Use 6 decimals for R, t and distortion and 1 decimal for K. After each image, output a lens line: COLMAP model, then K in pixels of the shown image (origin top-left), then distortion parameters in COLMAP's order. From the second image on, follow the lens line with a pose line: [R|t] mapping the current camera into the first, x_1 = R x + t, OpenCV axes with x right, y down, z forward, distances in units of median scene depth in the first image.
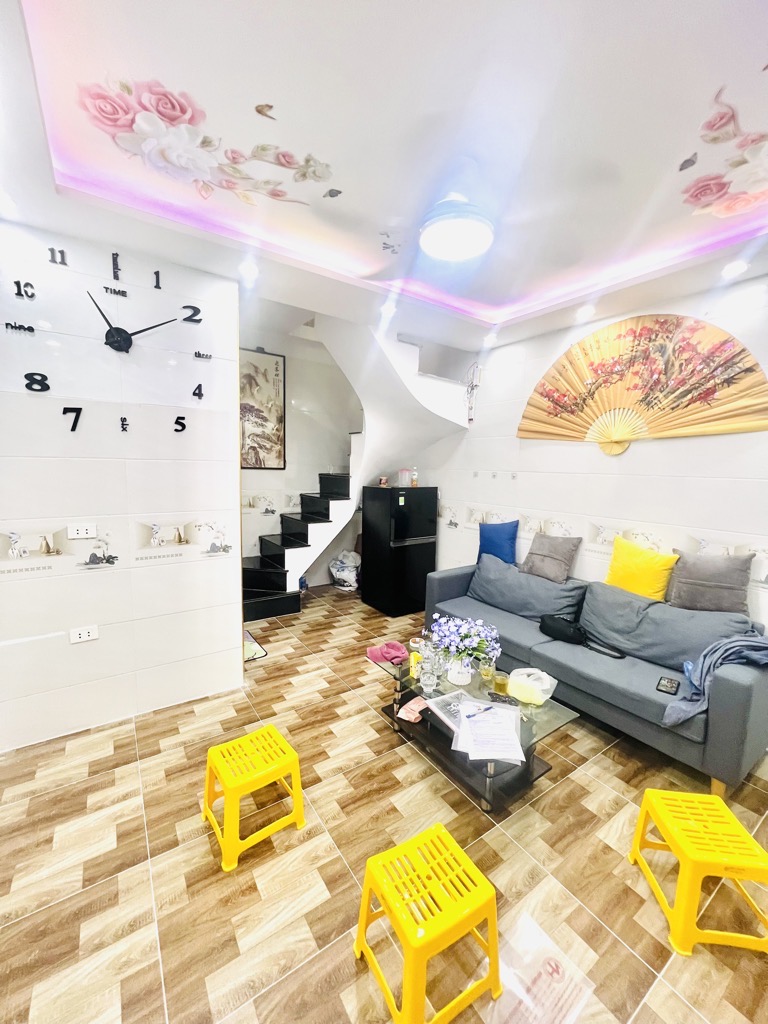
lens RADIAL K [[410.0, 0, 384.0], [0, 410.0, 512.0], [0, 0, 1]] dist [0.000823, 0.000929]
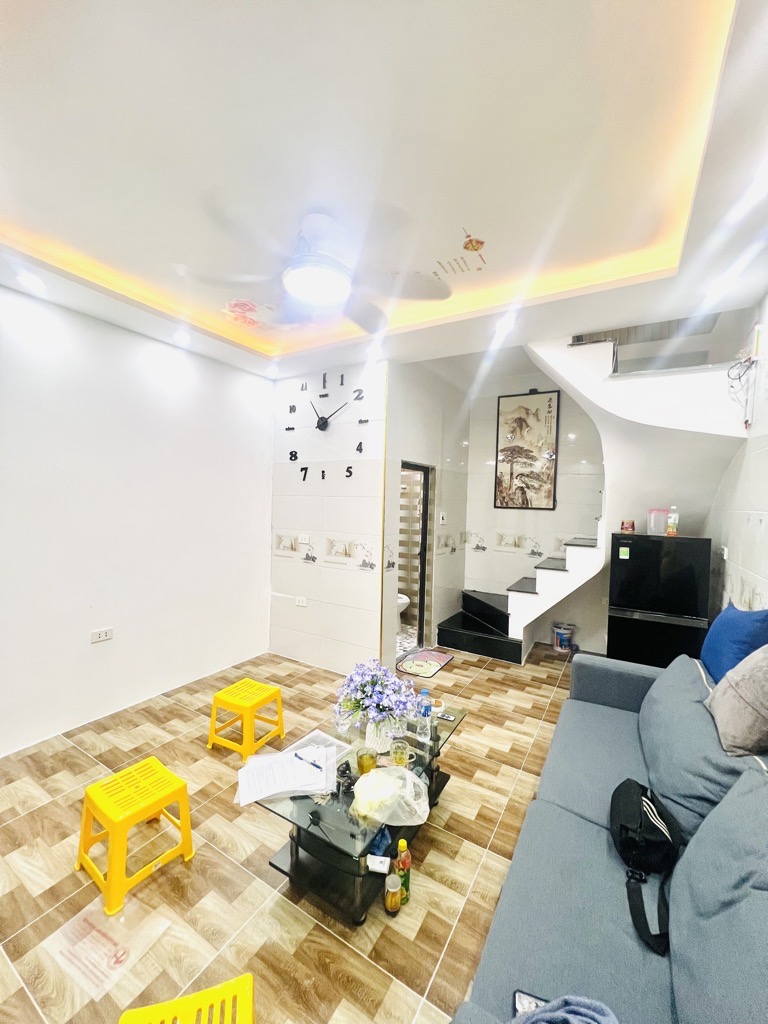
lens RADIAL K [[407.4, 0, 384.0], [0, 407.4, 512.0], [0, 0, 1]] dist [-0.001643, -0.000029]
pose [[0.413263, 0.011631, -0.910538, 0.483895], [-0.118650, 0.992082, -0.041178, -0.017734], [0.902849, 0.125053, 0.411370, 0.310058]]
